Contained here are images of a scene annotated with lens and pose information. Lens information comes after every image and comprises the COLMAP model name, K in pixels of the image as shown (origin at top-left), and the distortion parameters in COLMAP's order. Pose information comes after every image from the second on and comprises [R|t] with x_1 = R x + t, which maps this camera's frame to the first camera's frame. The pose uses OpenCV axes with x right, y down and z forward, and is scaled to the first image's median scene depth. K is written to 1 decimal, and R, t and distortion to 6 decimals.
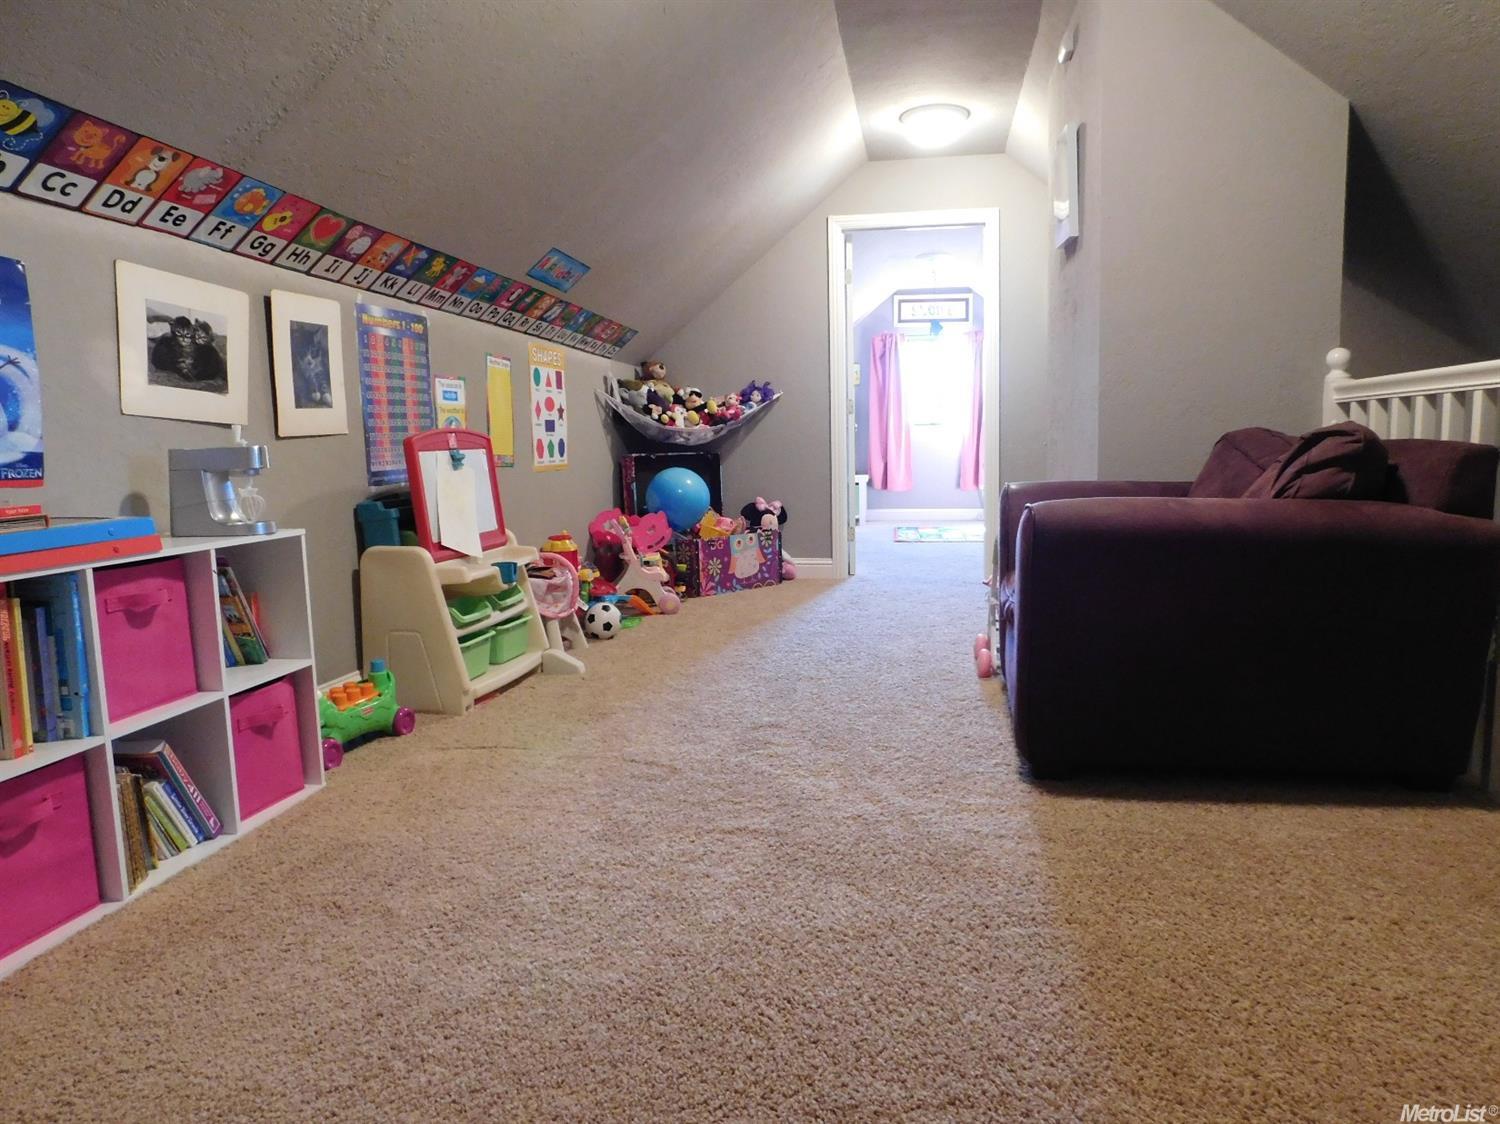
lens RADIAL K [[991.8, 0, 750.0], [0, 991.8, 562.0], [0, 0, 1]] dist [-0.082170, 0.069163]
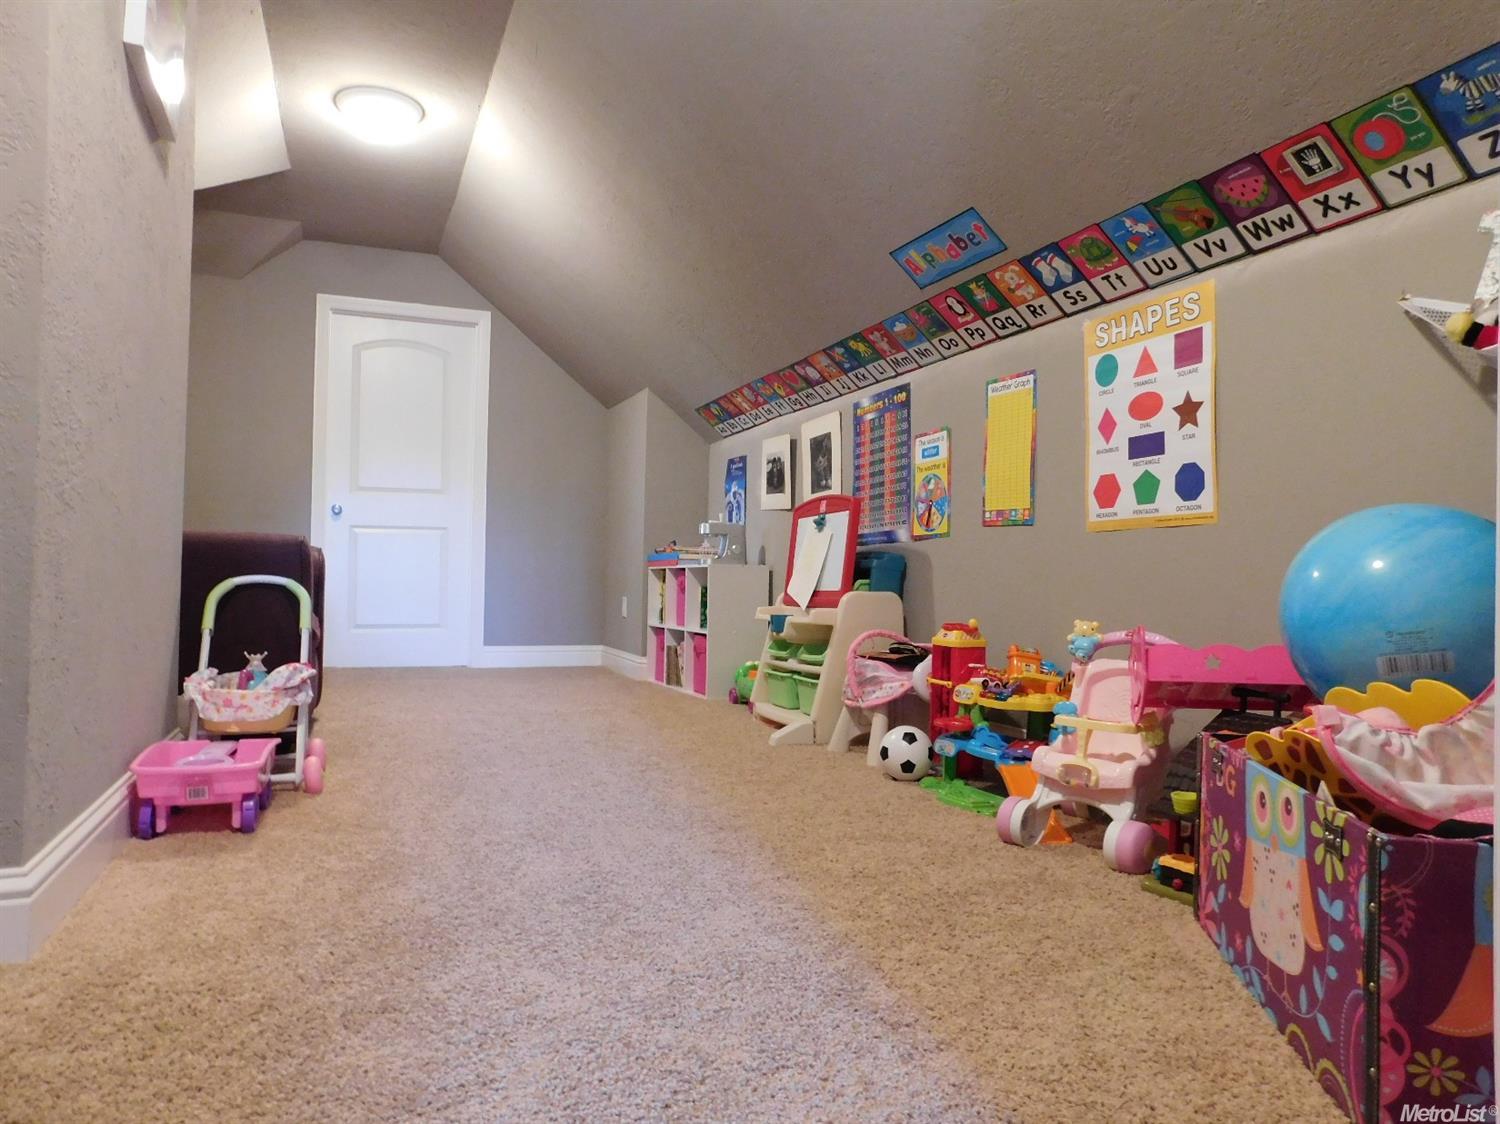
lens RADIAL K [[991.8, 0, 750.0], [0, 991.8, 562.0], [0, 0, 1]] dist [-0.082170, 0.069163]
pose [[-0.845502, -0.002850, -0.533965, 0.364139], [-0.060145, 0.994131, 0.089929, -0.150366], [0.530575, 0.108150, -0.840710, 1.837896]]
